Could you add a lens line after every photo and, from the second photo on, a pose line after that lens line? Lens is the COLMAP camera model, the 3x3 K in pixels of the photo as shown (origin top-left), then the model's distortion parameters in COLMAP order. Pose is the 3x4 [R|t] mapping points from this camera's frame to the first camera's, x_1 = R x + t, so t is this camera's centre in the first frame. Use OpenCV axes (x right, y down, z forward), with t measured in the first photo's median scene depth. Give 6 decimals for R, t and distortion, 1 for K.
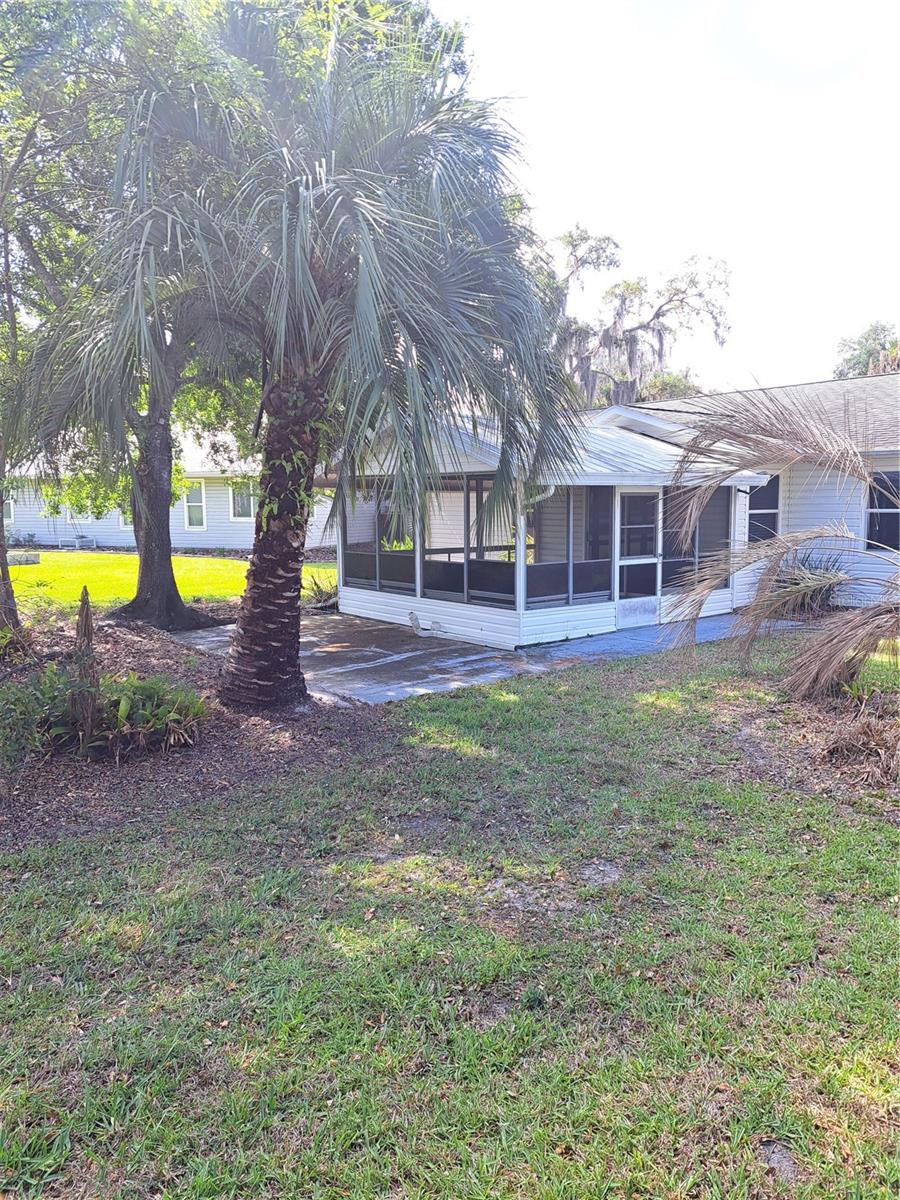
lens RADIAL K [[844.1, 0, 448.7], [0, 844.1, 592.8], [0, 0, 1]] dist [0.111222, -0.154724]
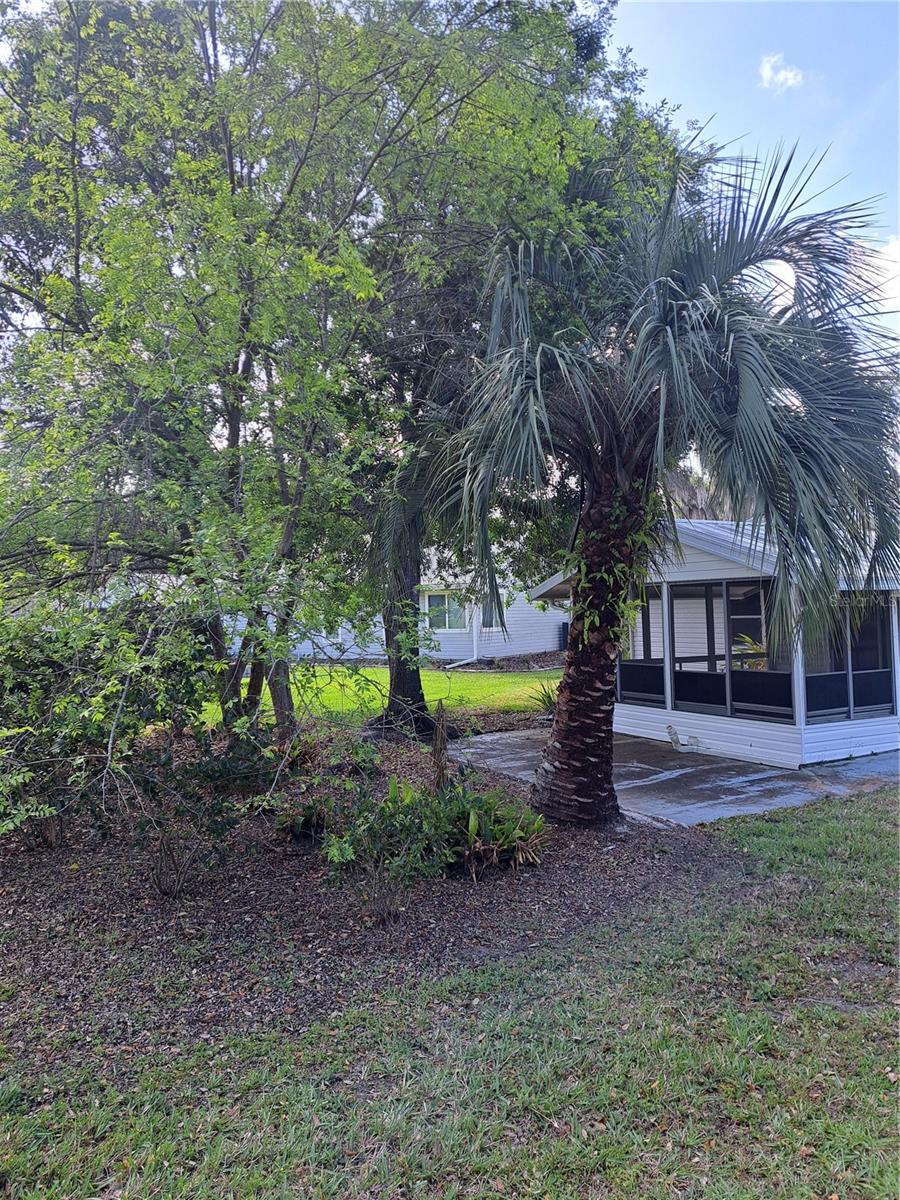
lens RADIAL K [[844.1, 0, 448.7], [0, 844.1, 592.8], [0, 0, 1]] dist [0.111222, -0.154724]
pose [[0.985116, -0.024604, -0.170119, -0.178386], [0.002381, 0.991561, -0.129621, -0.002752], [0.171873, 0.127286, 0.976861, -0.008234]]
